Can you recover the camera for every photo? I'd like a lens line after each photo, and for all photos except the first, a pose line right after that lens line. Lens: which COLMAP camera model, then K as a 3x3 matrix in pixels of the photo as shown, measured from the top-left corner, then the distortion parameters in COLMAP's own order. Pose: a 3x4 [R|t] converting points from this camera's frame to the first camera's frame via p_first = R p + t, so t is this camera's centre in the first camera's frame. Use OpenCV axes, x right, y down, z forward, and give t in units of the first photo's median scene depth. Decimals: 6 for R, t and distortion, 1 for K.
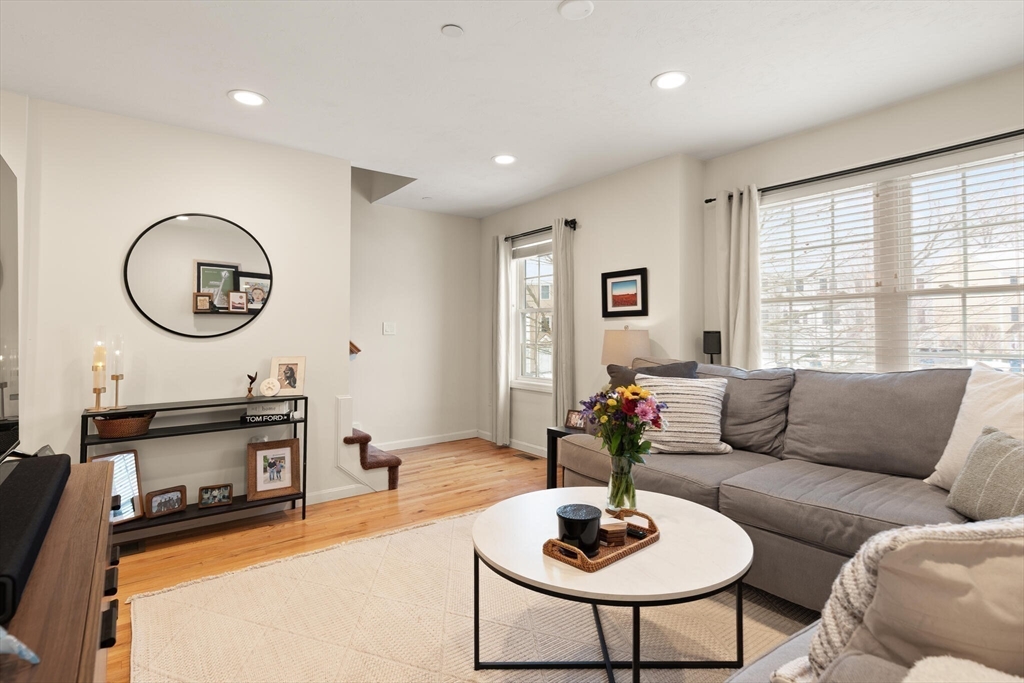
lens RADIAL K [[467.8, 0, 508.6], [0, 467.8, 333.2], [0, 0, 1]] dist [-0.003538, -0.000310]
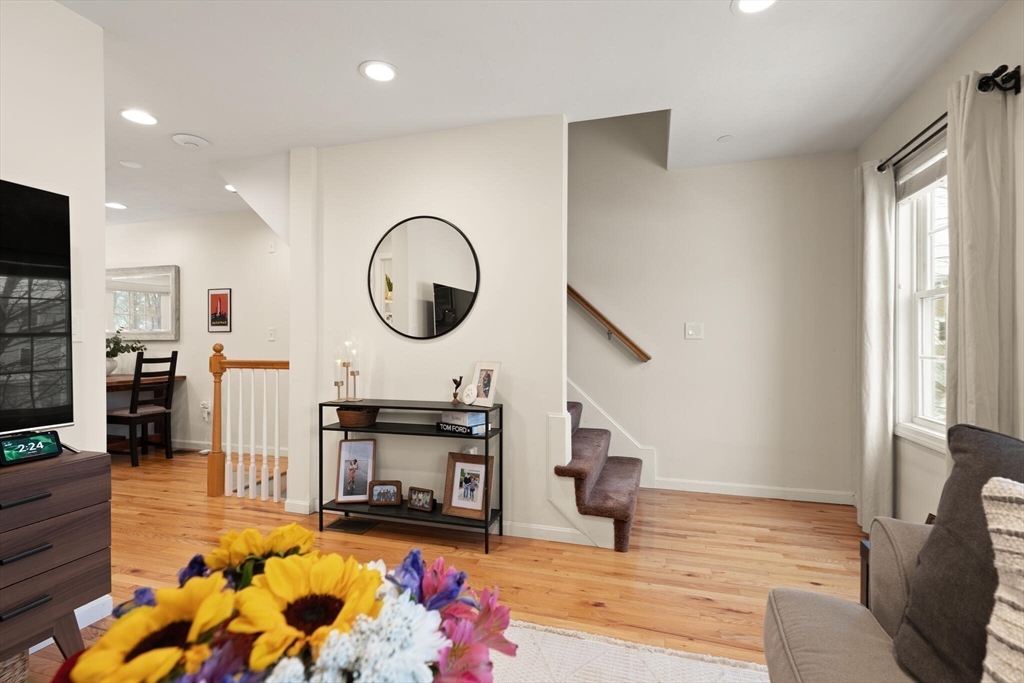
lens RADIAL K [[468.1, 0, 509.2], [0, 468.1, 342.8], [0, 0, 1]] dist [0.005654, -0.000402]
pose [[0.633894, 0.010592, -0.773347, 0.240335], [-0.006081, 0.999944, 0.008711, 0.007520], [0.773396, -0.000819, 0.633923, 0.488184]]
